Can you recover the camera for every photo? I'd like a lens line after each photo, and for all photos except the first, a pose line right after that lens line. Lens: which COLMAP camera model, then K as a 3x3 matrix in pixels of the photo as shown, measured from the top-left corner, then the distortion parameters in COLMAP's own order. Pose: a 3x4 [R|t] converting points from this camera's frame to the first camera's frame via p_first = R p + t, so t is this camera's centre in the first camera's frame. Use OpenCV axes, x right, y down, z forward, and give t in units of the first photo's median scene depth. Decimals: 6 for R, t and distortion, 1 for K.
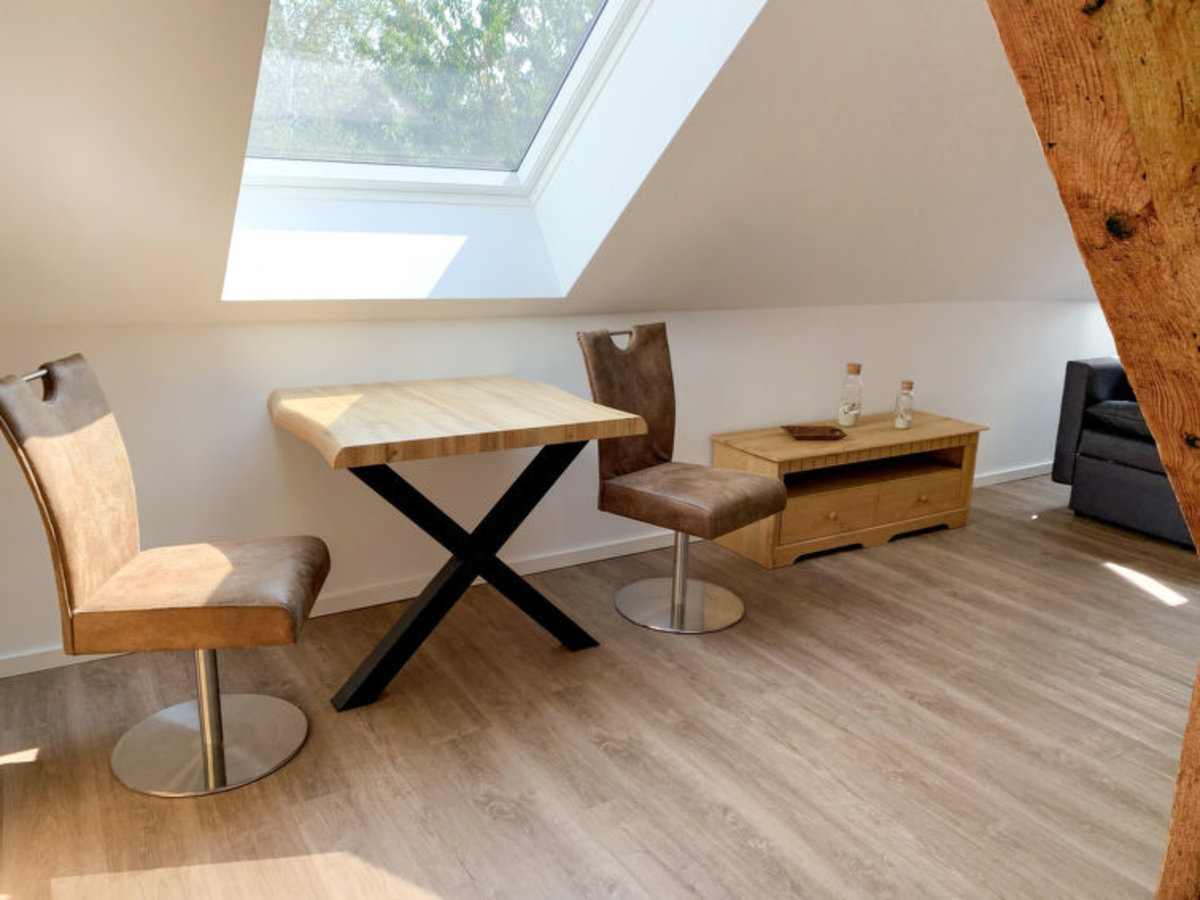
lens RADIAL K [[932.4, 0, 600.0], [0, 932.4, 450.0], [0, 0, 1]] dist [0.012285, -0.074844]
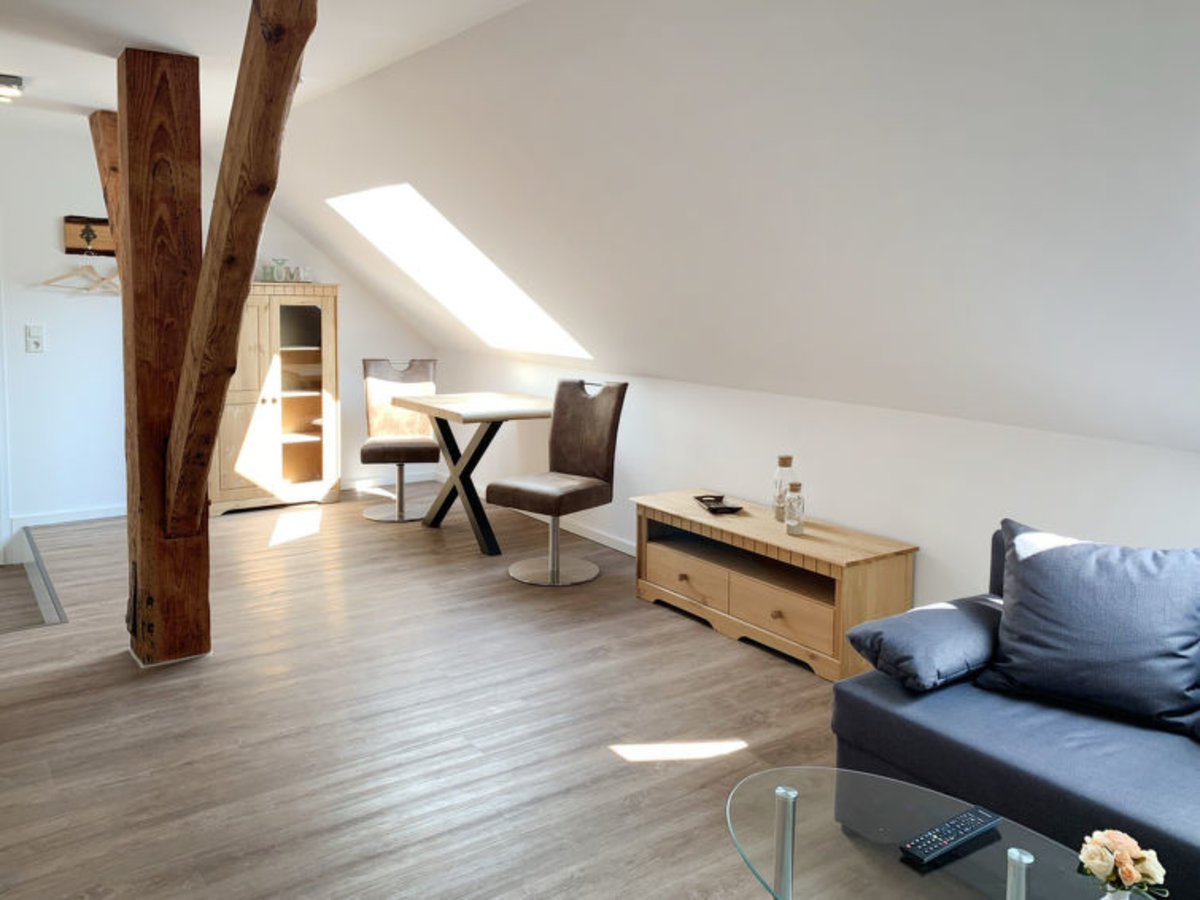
lens RADIAL K [[932.4, 0, 600.0], [0, 932.4, 450.0], [0, 0, 1]] dist [0.012285, -0.074844]
pose [[0.063883, 0.131798, -0.989216, 1.338558], [-0.259951, 0.959219, 0.111014, -0.171139], [0.963506, 0.250056, 0.095539, 0.799778]]
